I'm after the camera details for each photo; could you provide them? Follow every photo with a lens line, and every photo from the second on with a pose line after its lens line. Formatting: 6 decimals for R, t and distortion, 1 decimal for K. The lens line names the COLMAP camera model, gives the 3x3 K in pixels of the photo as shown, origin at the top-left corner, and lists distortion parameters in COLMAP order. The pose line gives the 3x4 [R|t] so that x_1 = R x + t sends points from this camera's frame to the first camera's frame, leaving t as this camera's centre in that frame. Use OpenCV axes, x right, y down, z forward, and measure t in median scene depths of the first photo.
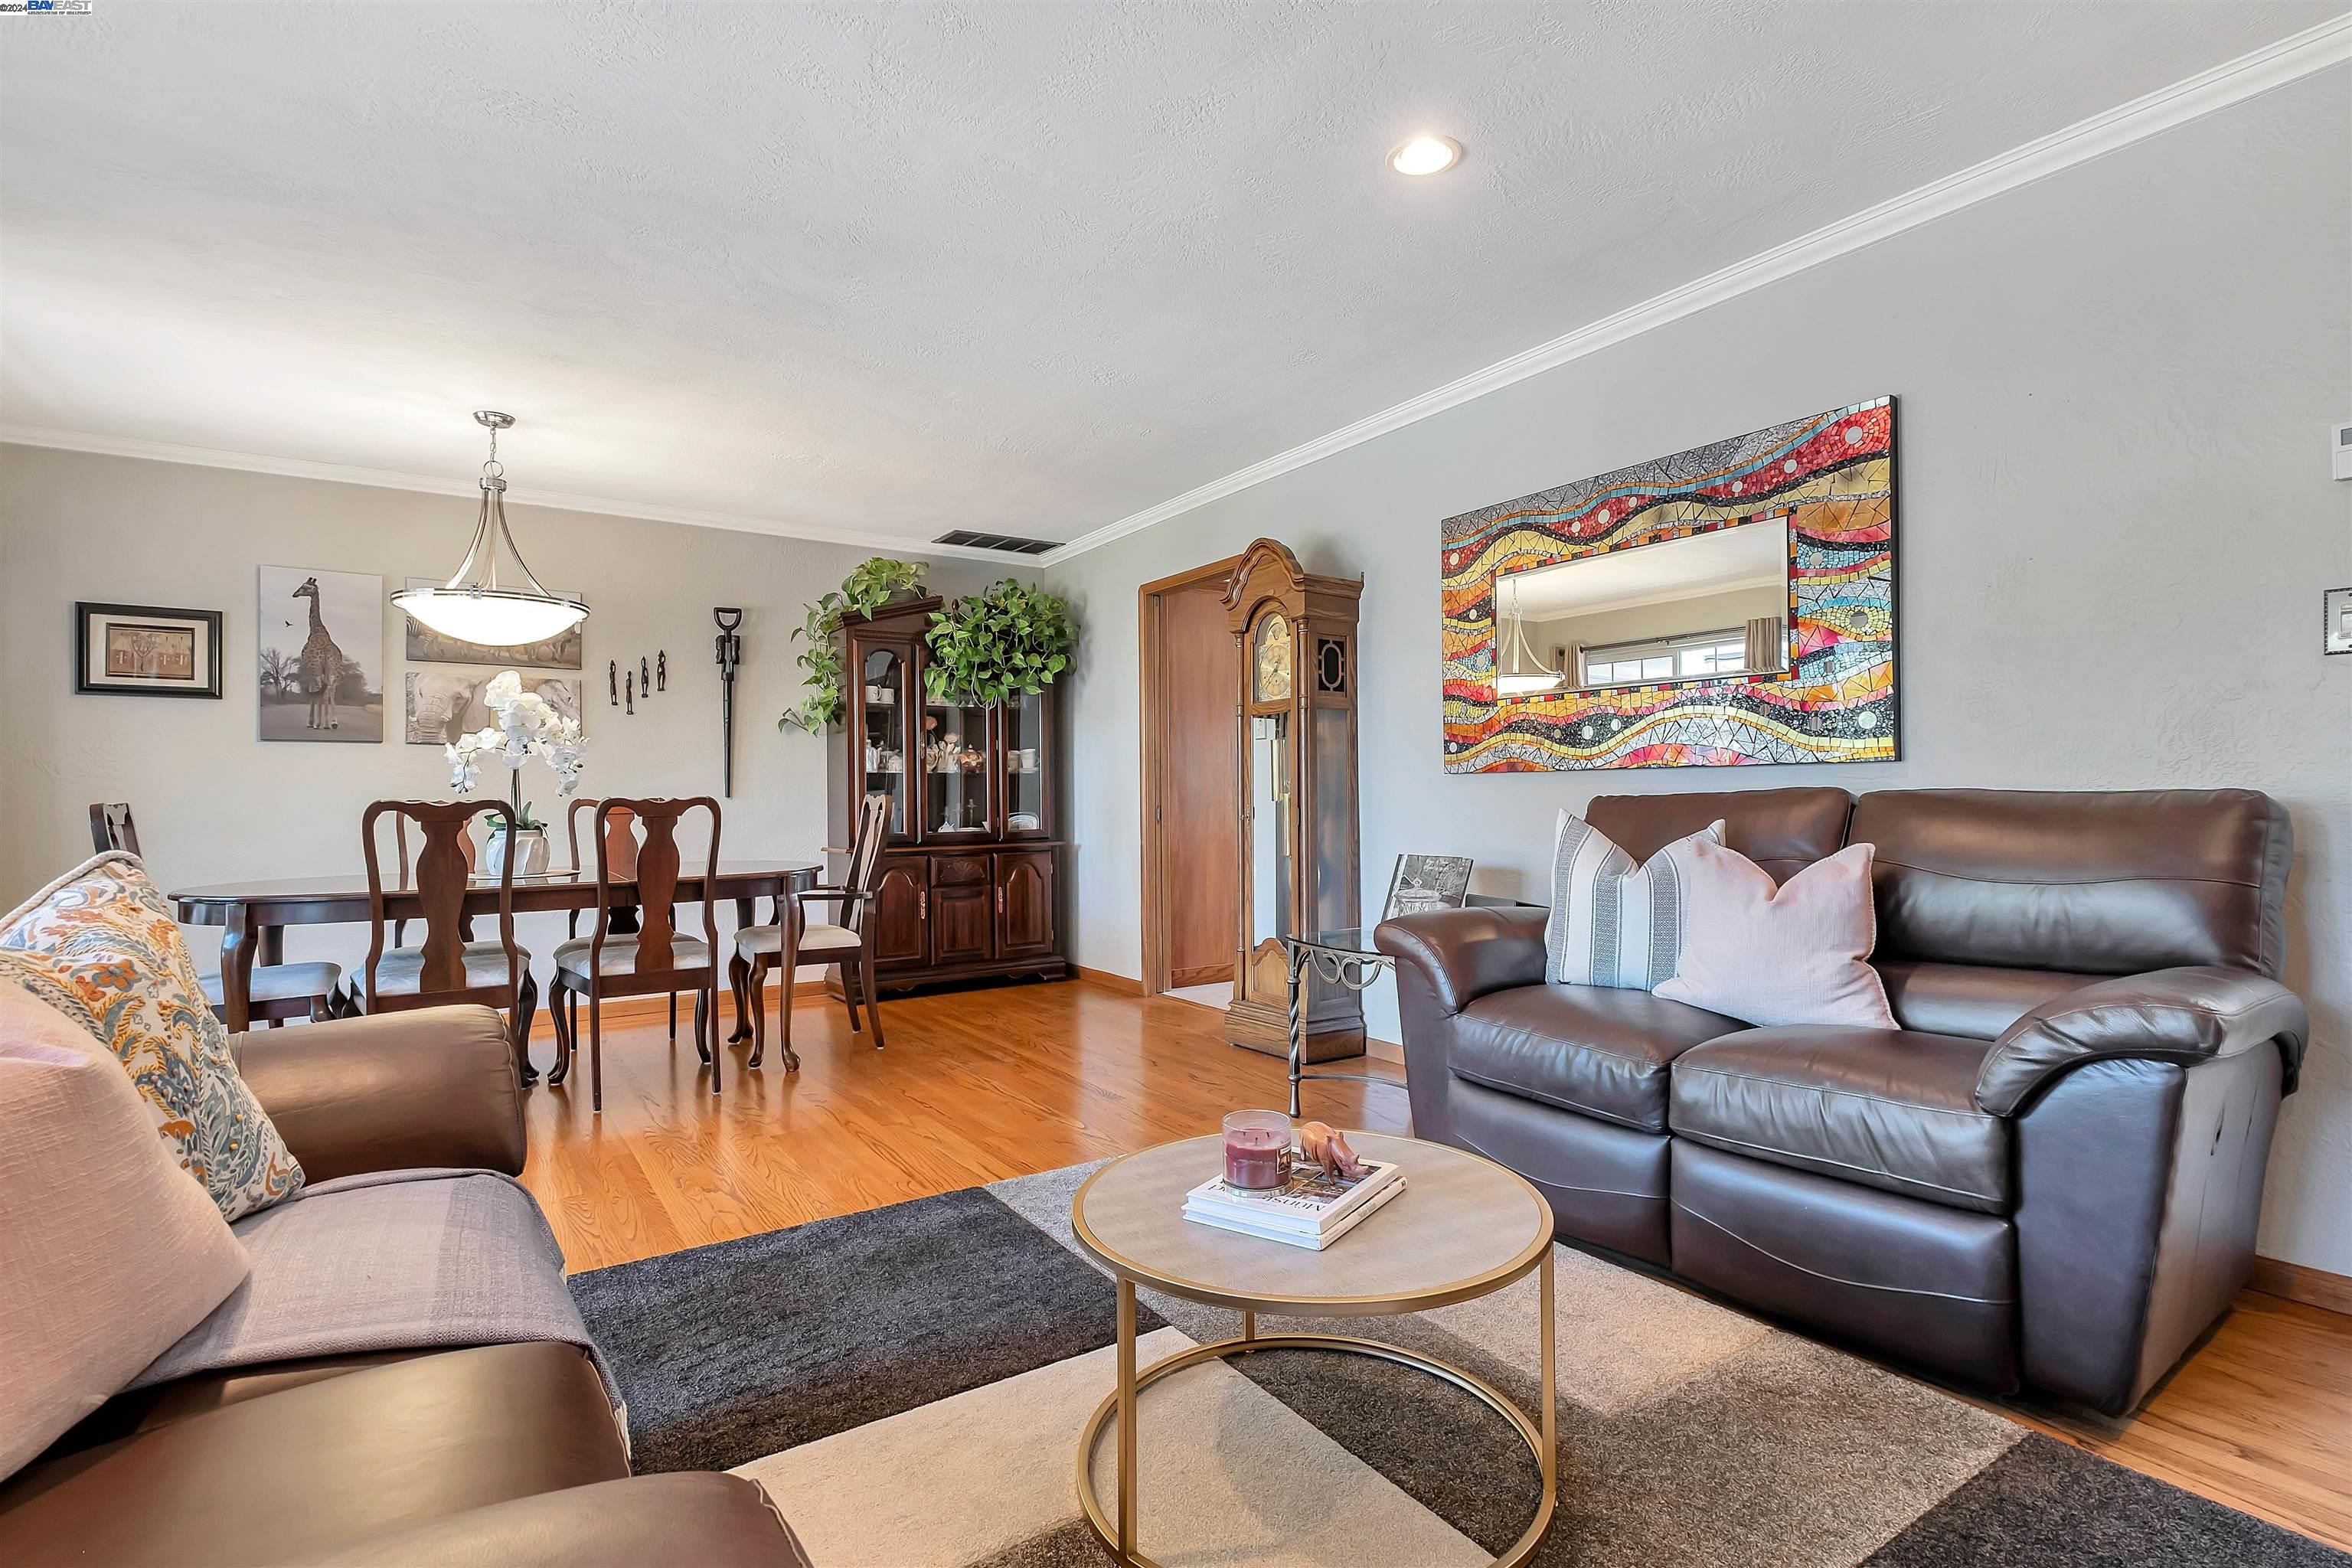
lens RADIAL K [[1090.3, 0, 1191.1], [0, 1090.3, 781.9], [0, 0, 1]] dist [0.010787, -0.007902]
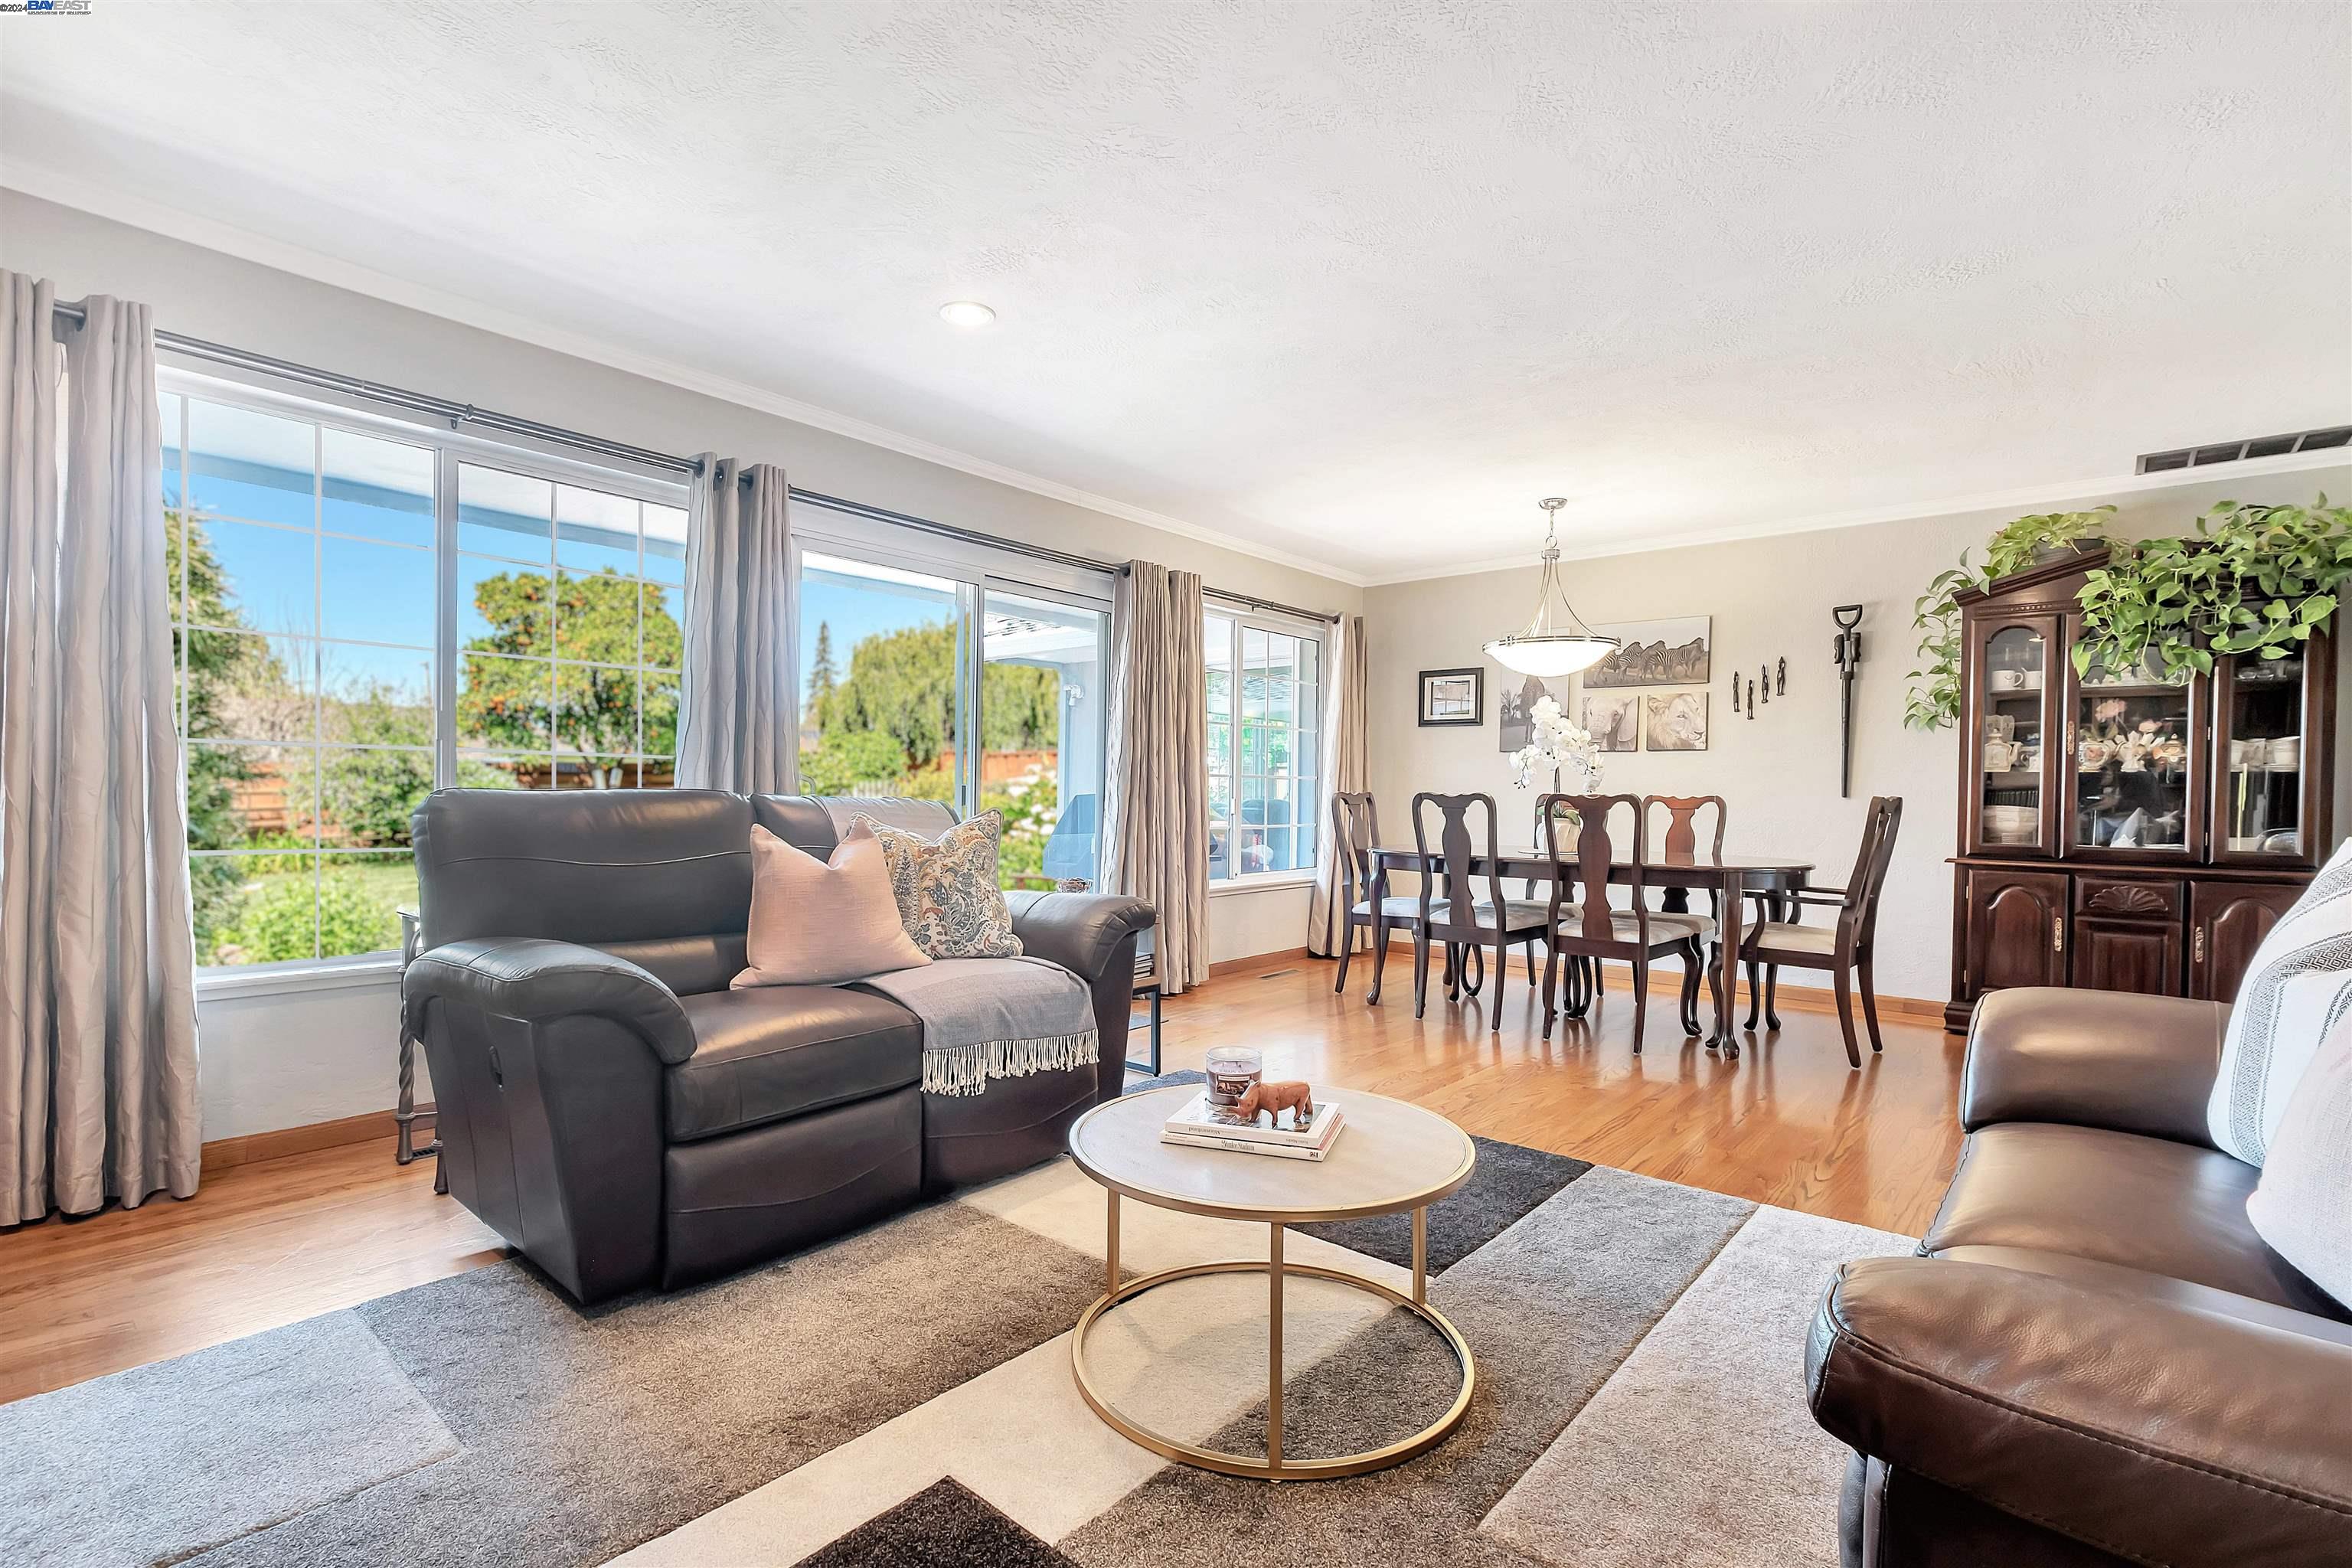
lens RADIAL K [[1090.3, 0, 1246.2], [0, 1090.3, 800.0], [0, 0, 1]] dist [0.010787, -0.007902]
pose [[0.294926, 0.022887, -0.955246, 0.393778], [-0.004492, 0.999735, 0.022566, -0.003579], [0.955510, -0.002364, 0.294951, 0.200502]]
